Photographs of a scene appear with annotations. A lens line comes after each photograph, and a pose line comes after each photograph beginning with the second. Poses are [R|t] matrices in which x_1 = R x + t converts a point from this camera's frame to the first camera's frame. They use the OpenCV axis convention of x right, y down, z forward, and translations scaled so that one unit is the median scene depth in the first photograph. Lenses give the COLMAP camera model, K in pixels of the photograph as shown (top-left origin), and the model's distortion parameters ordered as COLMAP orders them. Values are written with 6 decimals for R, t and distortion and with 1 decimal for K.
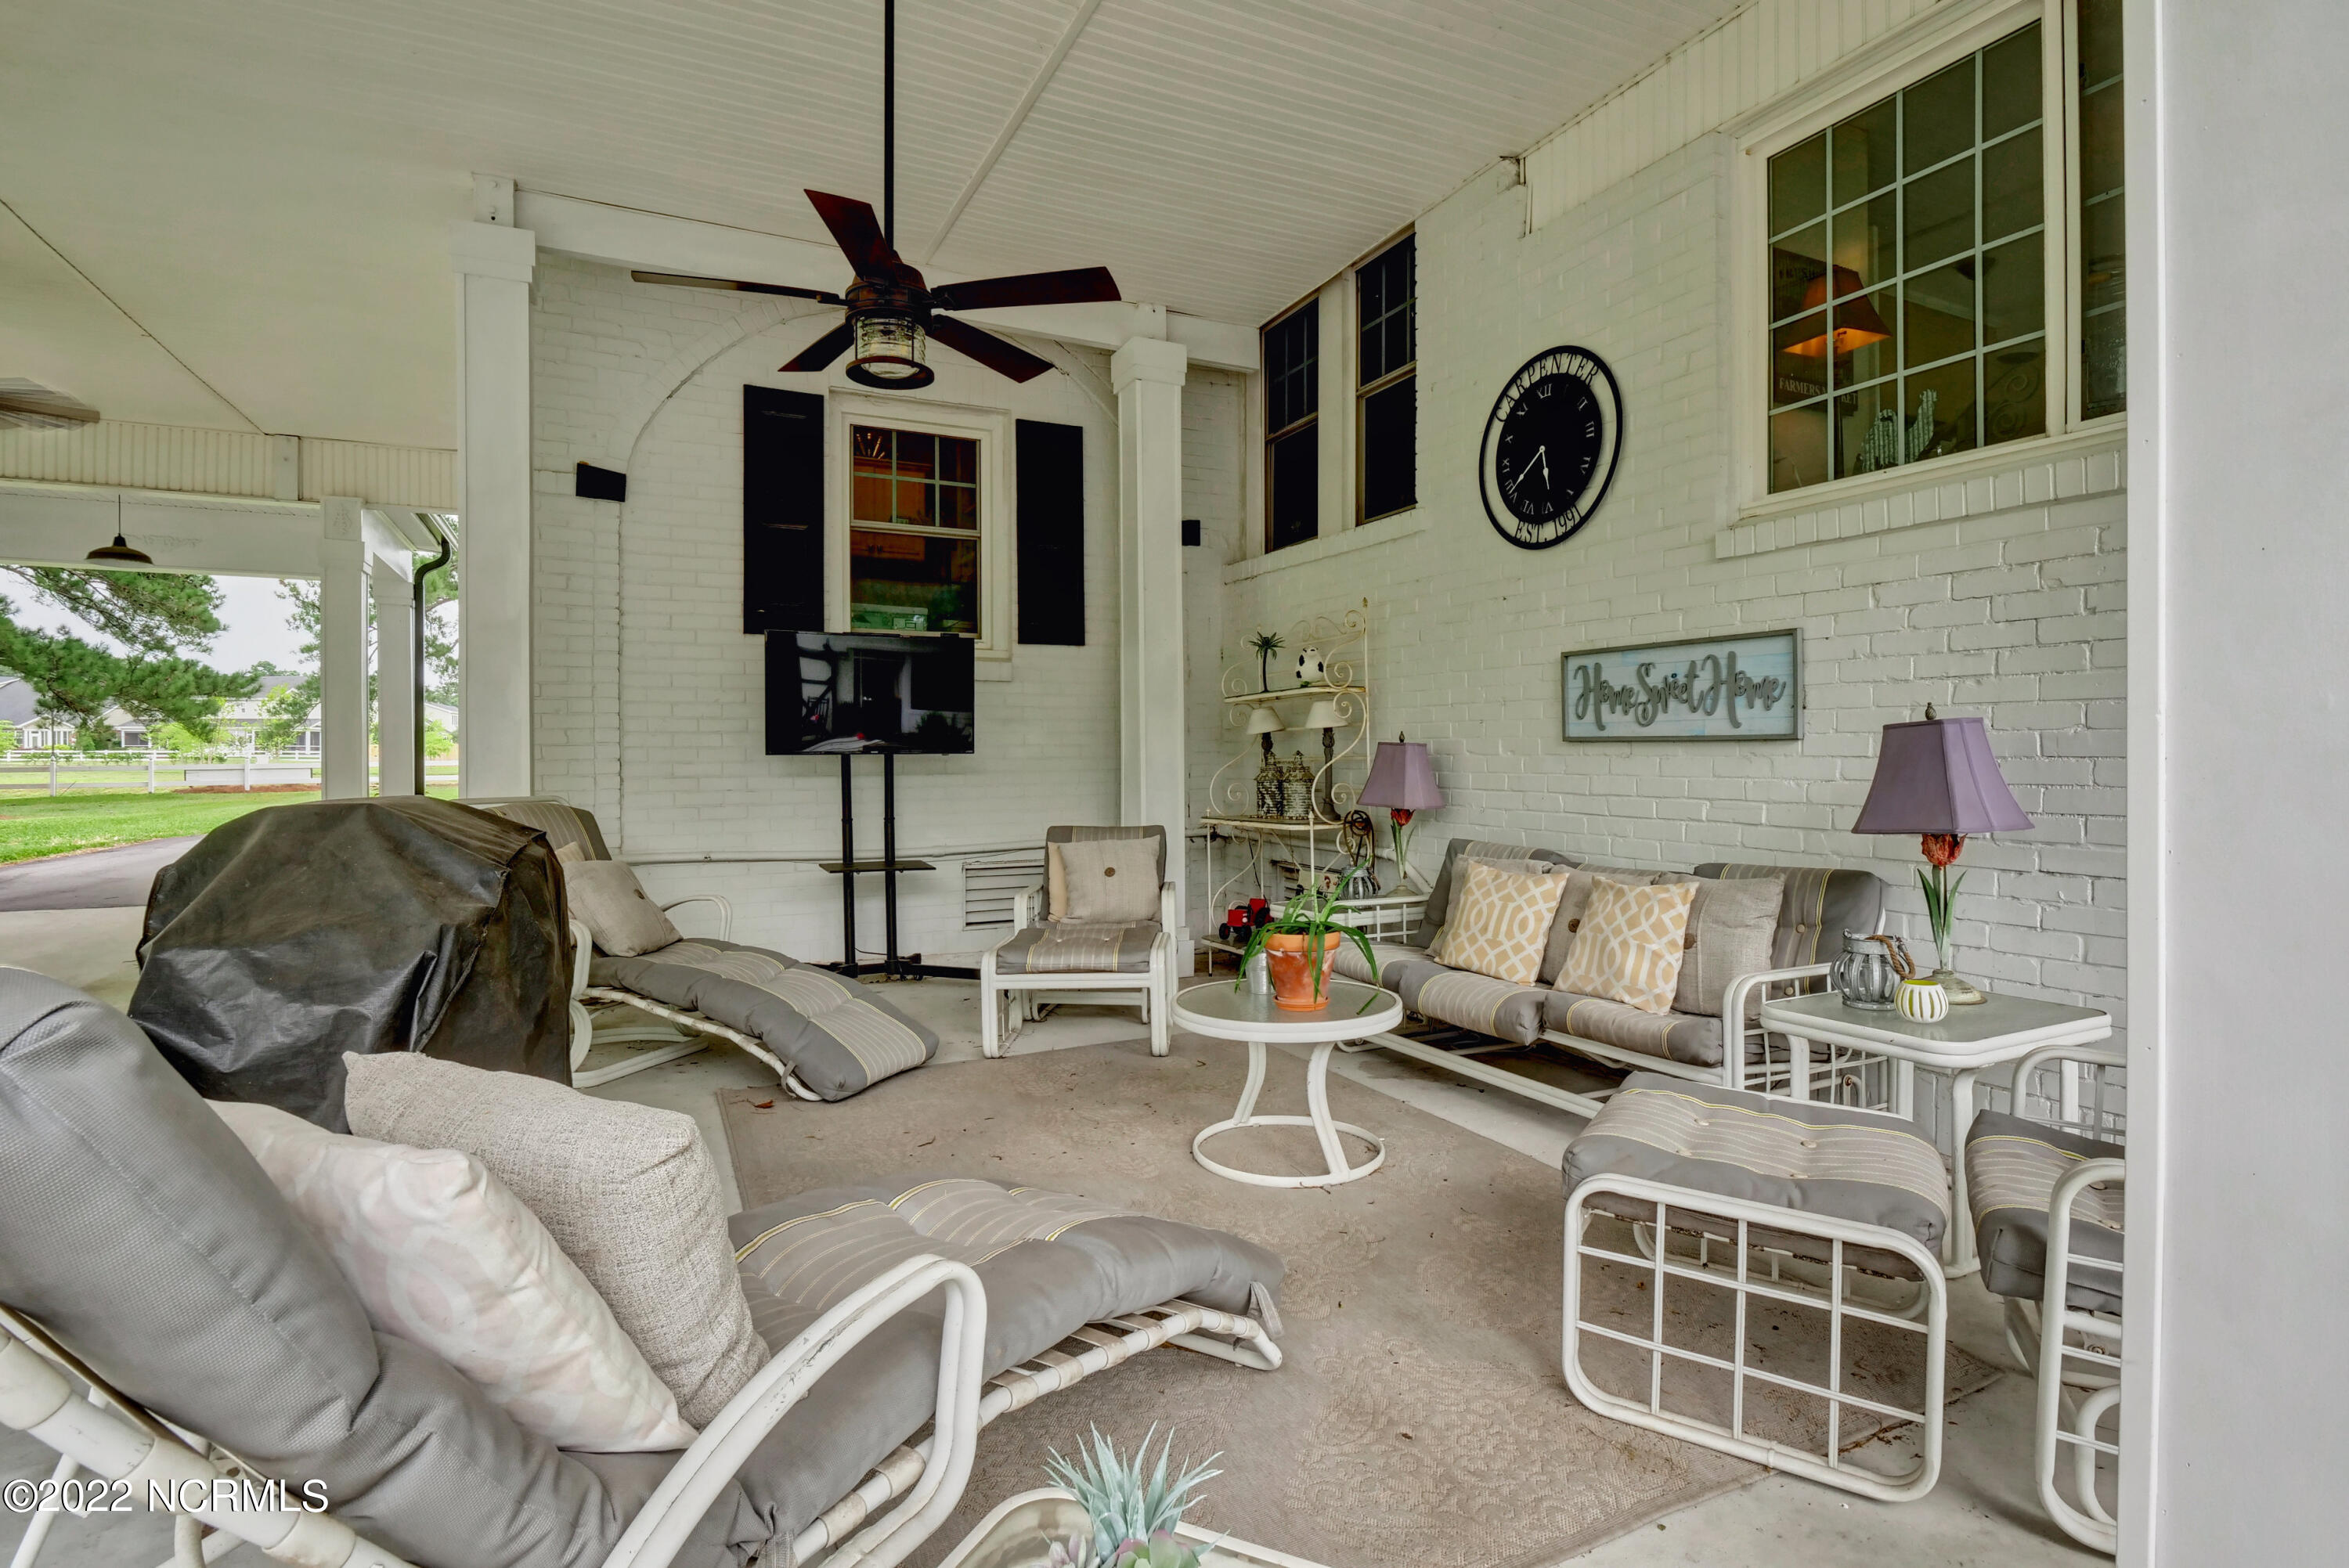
lens RADIAL K [[1142.9, 0, 1173.6], [0, 1142.9, 765.5], [0, 0, 1]] dist [0.000871, -0.001497]
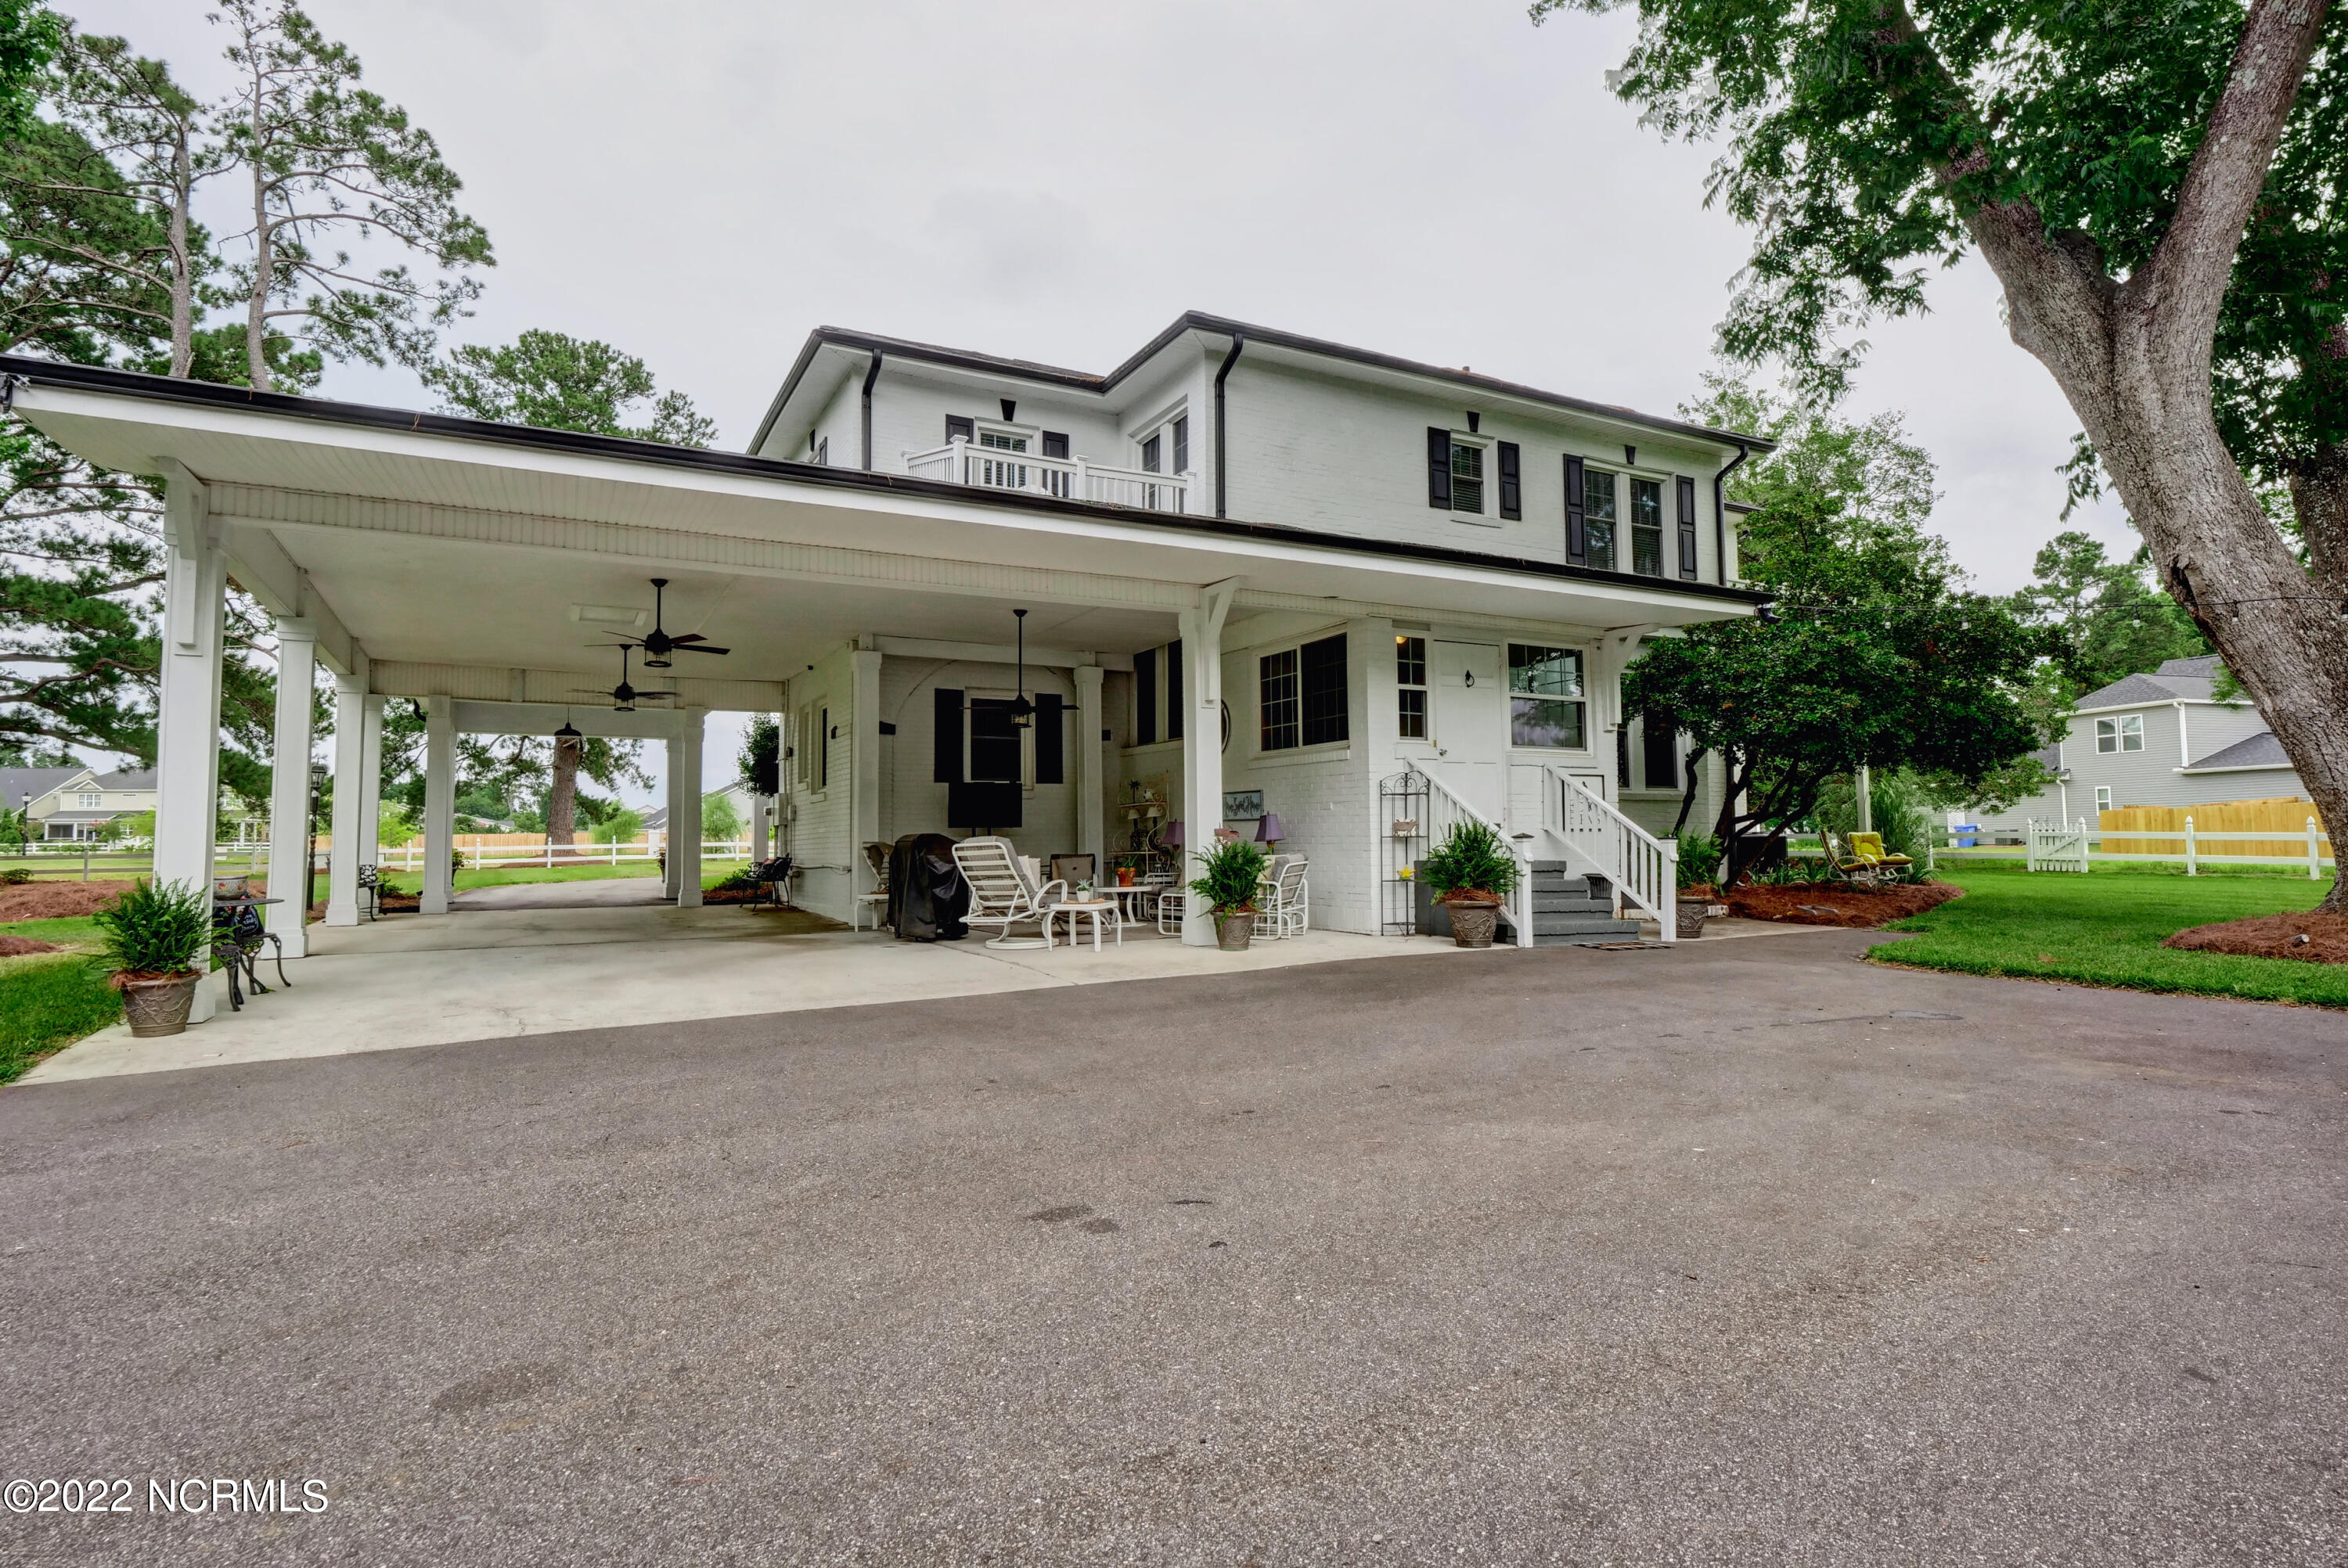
lens RADIAL K [[1200.8, 0, 1179.3], [0, 1200.8, 785.4], [0, 0, 1]] dist [-0.004606, 0.000993]
pose [[0.998956, -0.004778, 0.045424, 0.057220], [0.007380, 0.998330, -0.057288, 0.050642], [-0.045075, 0.057563, 0.997324, -1.648218]]
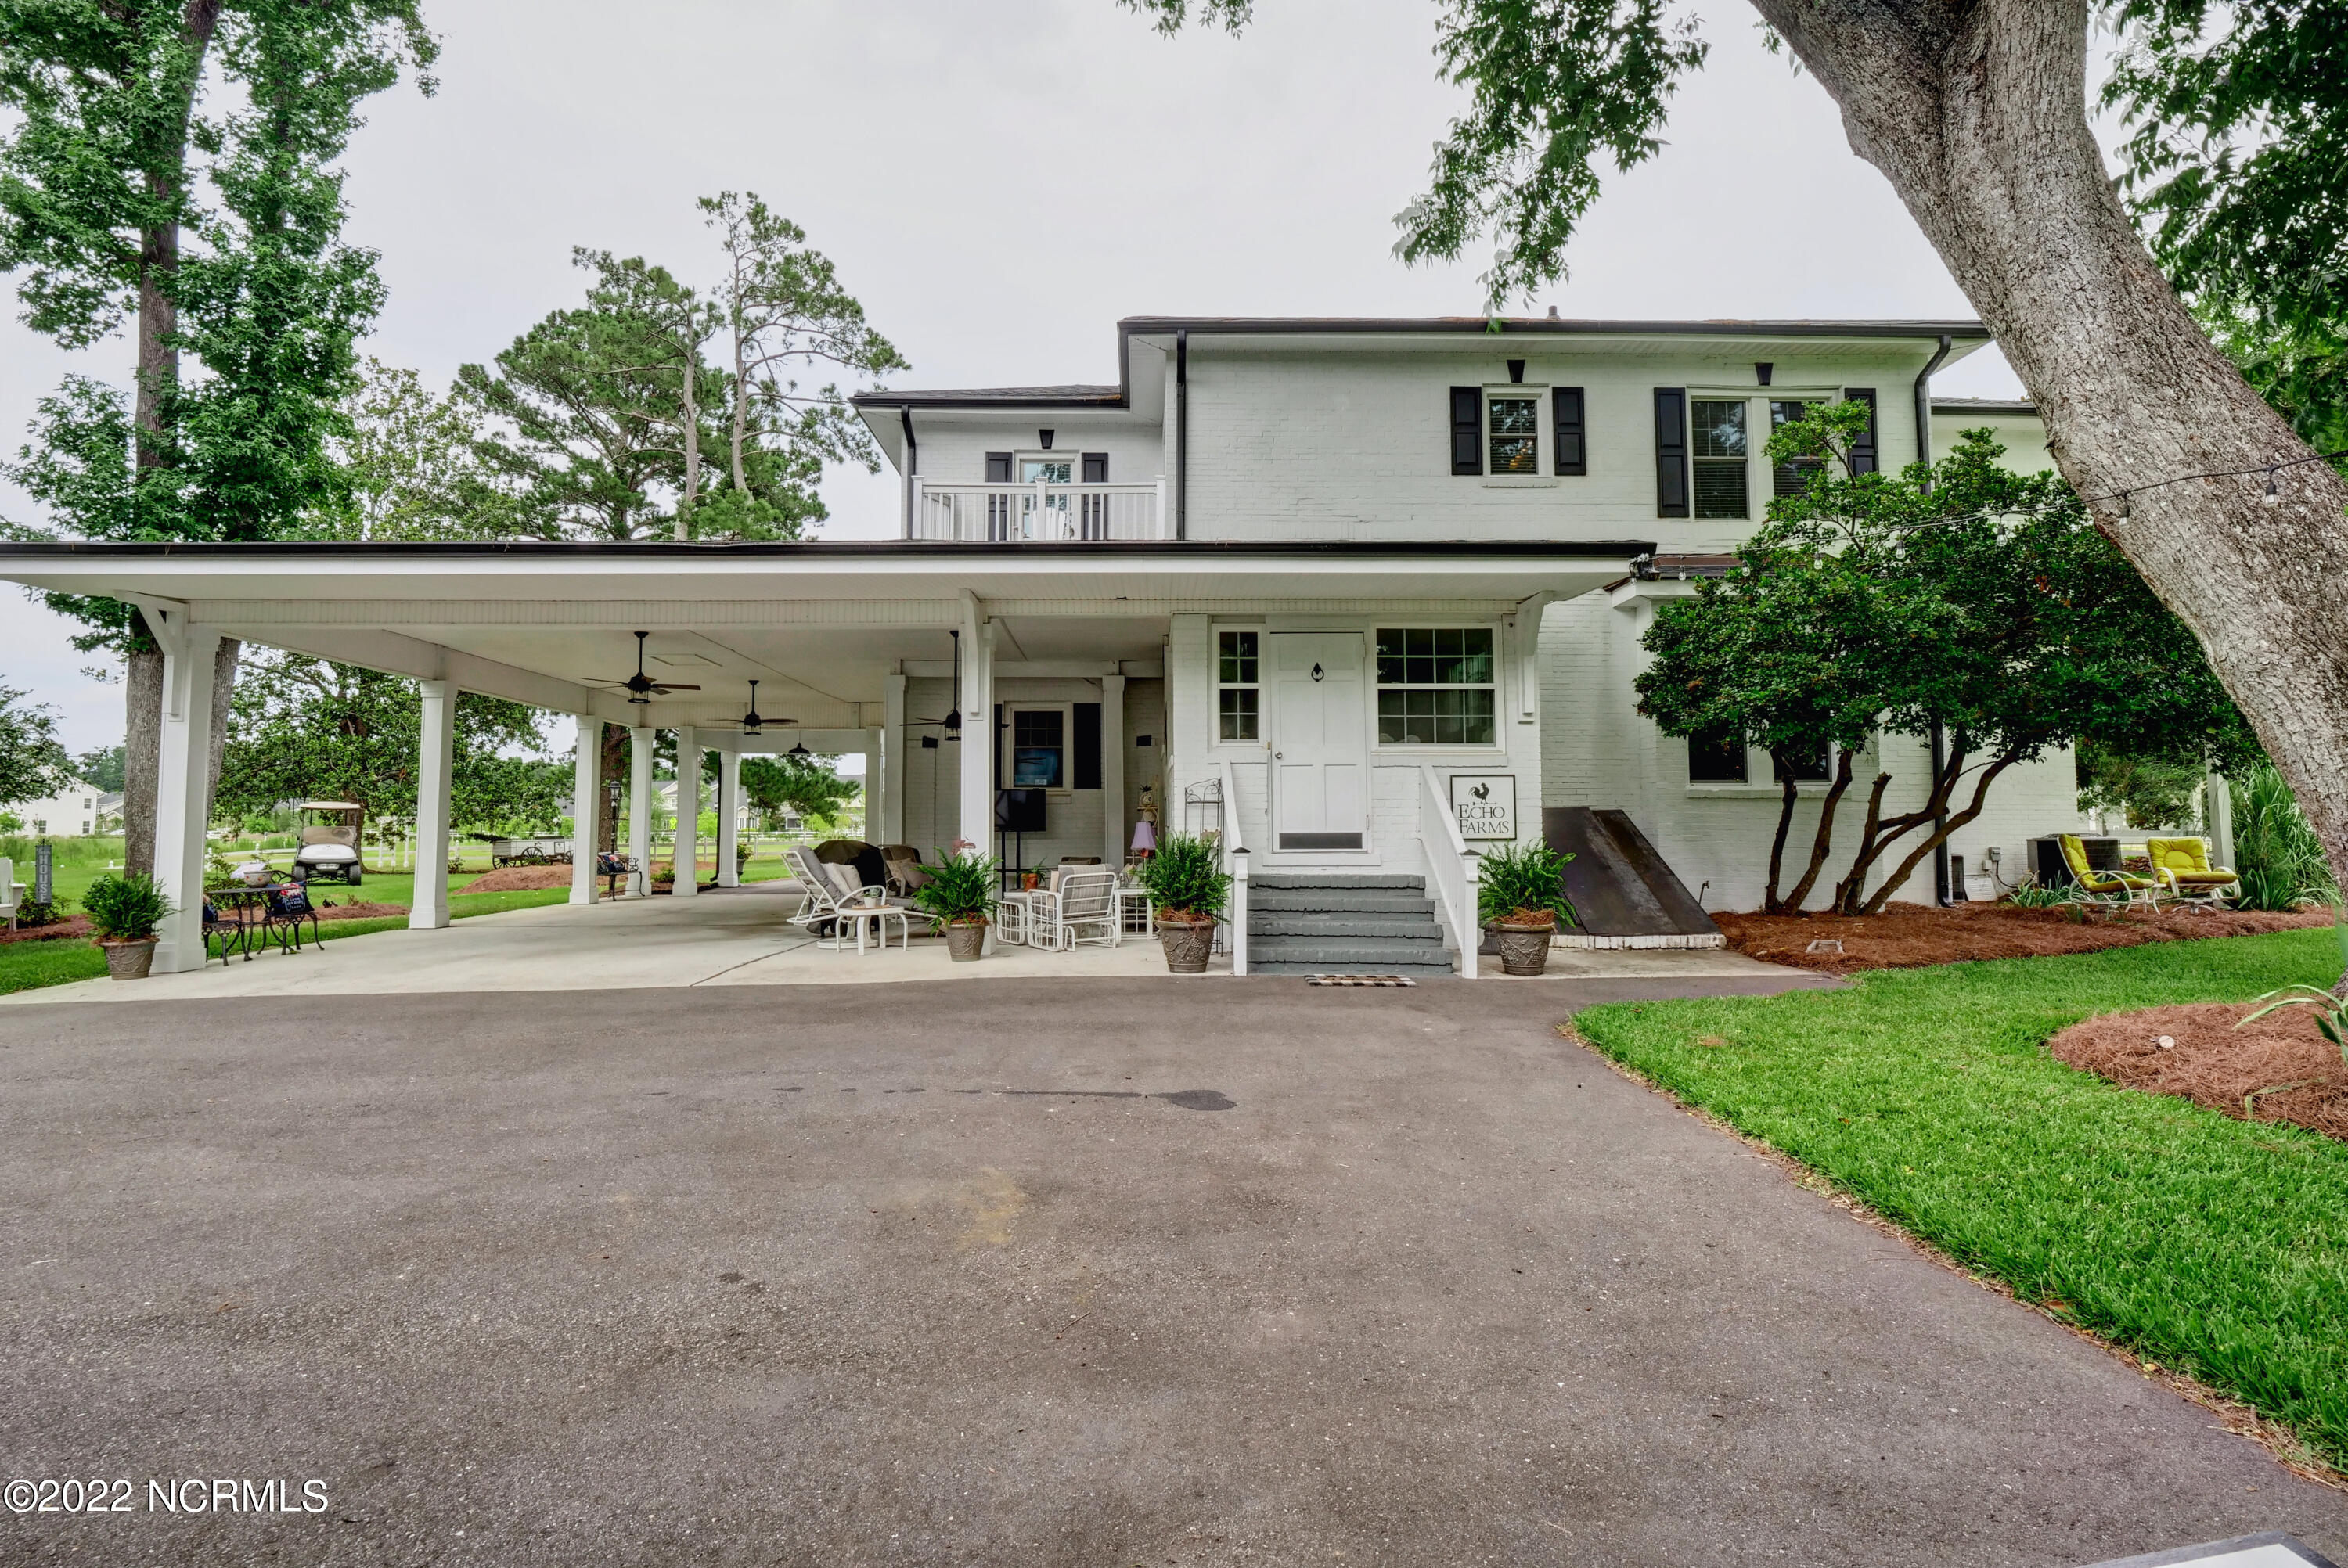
lens RADIAL K [[1142.3, 0, 1166.7], [0, 1142.3, 781.2], [0, 0, 1]] dist [0.000871, -0.001497]
pose [[0.913131, -0.021042, -0.407123, 1.152104], [-0.001544, 0.998481, -0.055070, 0.020236], [0.407663, 0.050914, 0.911712, -1.327179]]
